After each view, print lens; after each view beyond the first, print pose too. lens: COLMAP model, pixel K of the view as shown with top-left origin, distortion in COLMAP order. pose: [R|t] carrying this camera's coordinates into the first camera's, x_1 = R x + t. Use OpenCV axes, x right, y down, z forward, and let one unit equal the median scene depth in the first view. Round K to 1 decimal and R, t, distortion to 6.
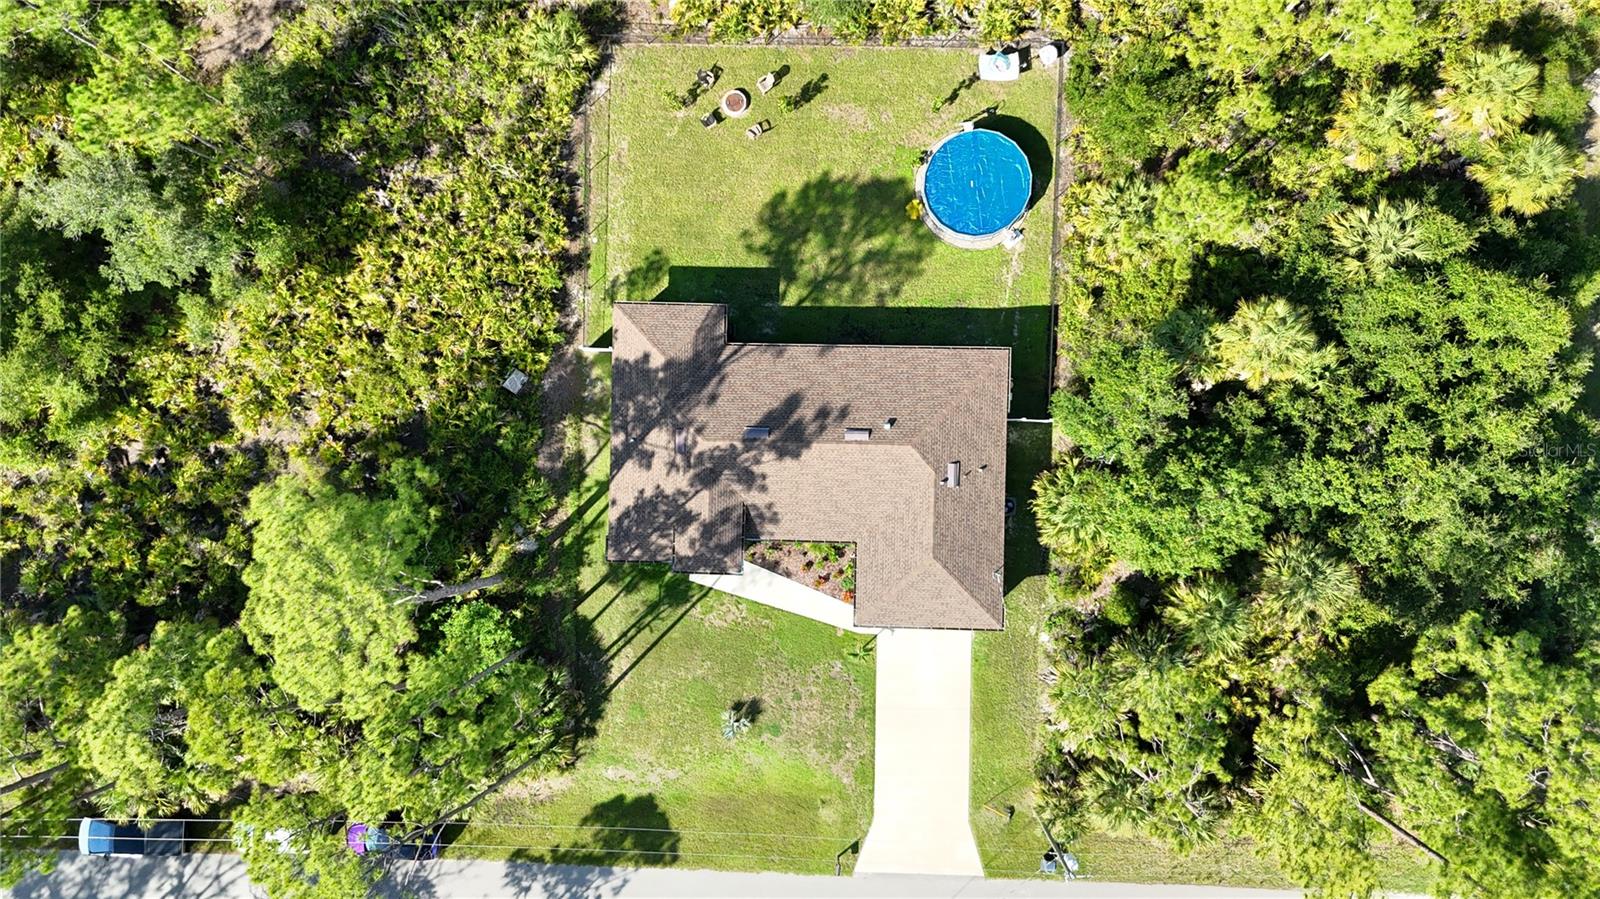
lens RADIAL K [[1185.4, 0, 805.2], [0, 1185.4, 445.3], [0, 0, 1]] dist [0.062741, -0.062118]
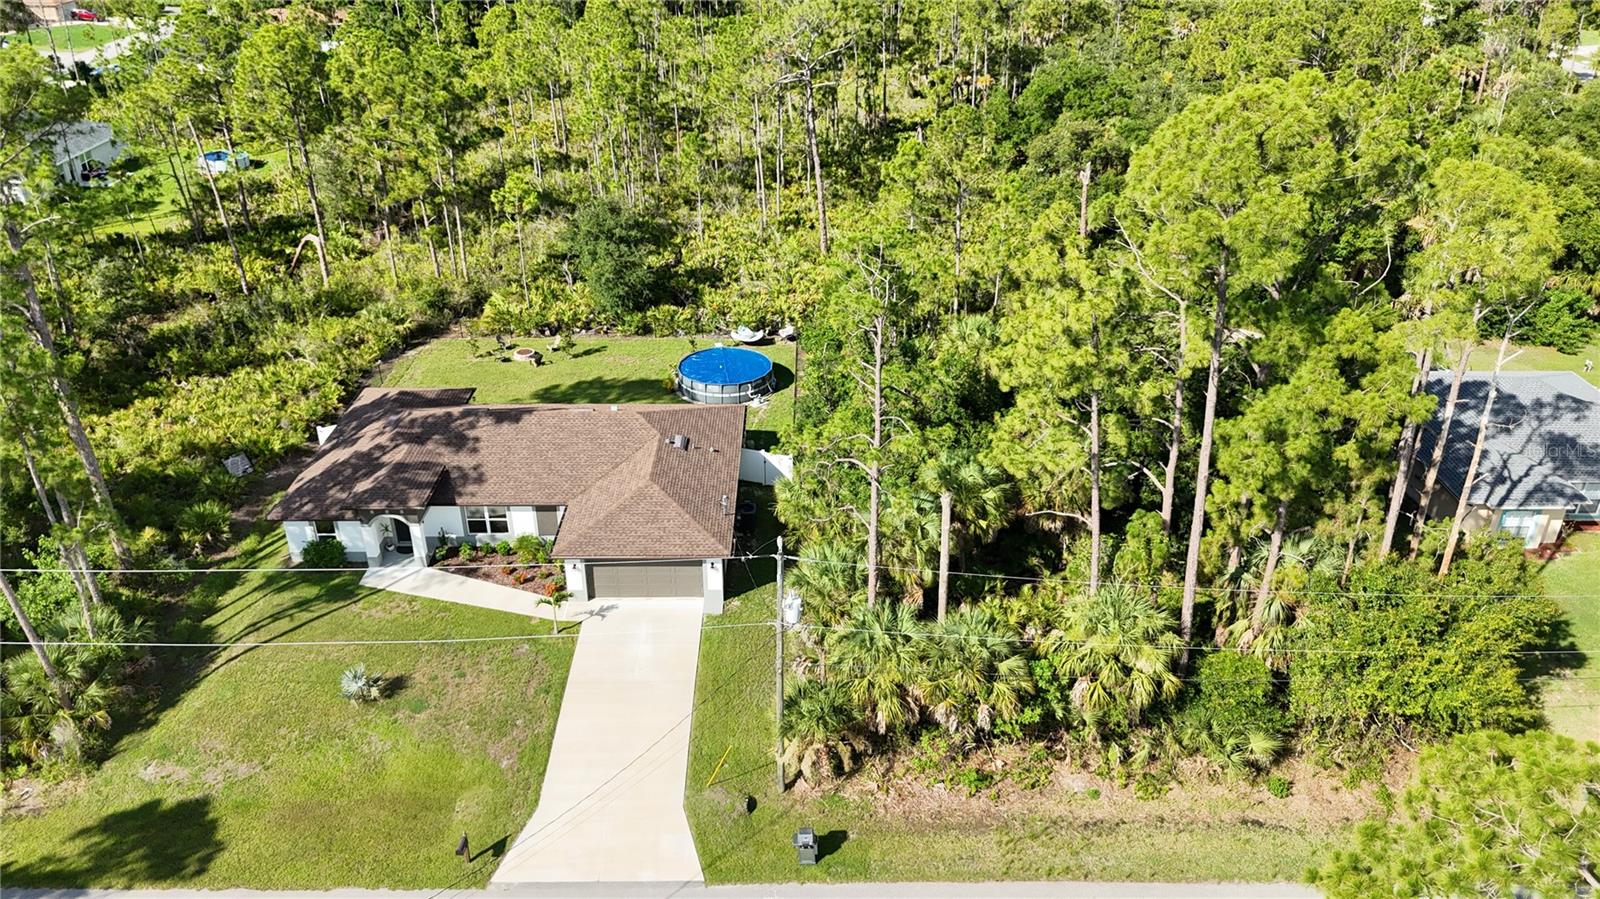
lens RADIAL K [[1185.4, 0, 790.6], [0, 1185.4, 458.2], [0, 0, 1]] dist [0.062741, -0.062118]
pose [[0.999266, 0.025013, 0.028998, 0.173632], [0.013561, 0.477041, -0.878777, 0.806156], [-0.035814, 0.878525, 0.476352, 0.527444]]
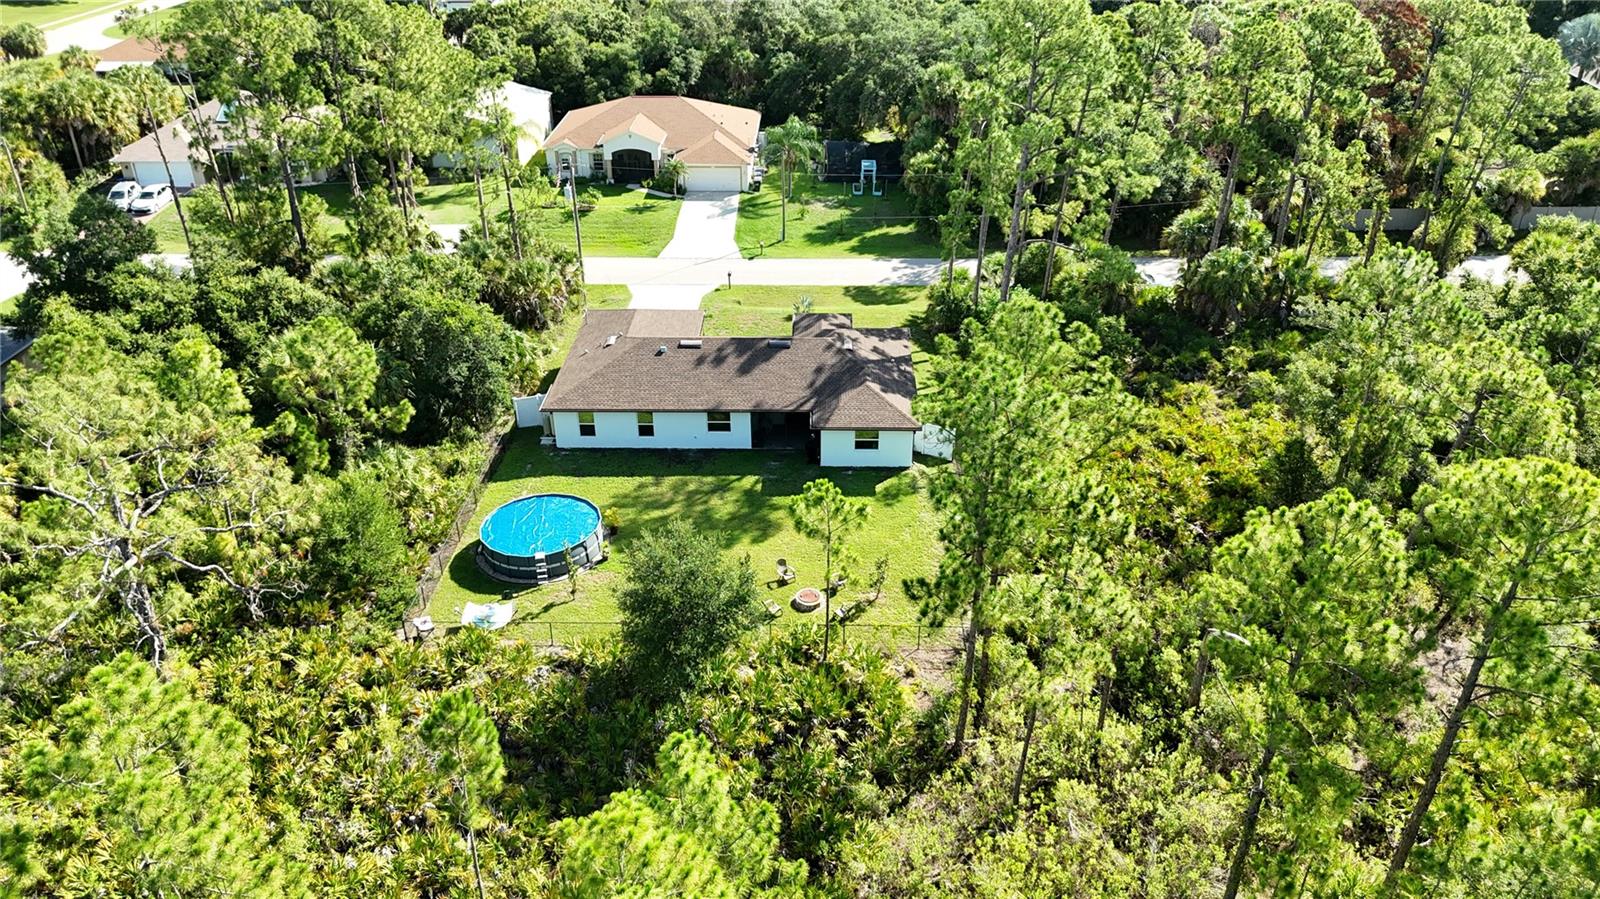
lens RADIAL K [[1185.4, 0, 801.7], [0, 1185.4, 448.3], [0, 0, 1]] dist [0.062741, -0.062118]
pose [[-0.999137, 0.039656, 0.012346, -0.068844], [-0.008316, -0.482231, 0.876004, -0.979611], [0.040693, 0.875146, 0.482145, 0.508087]]
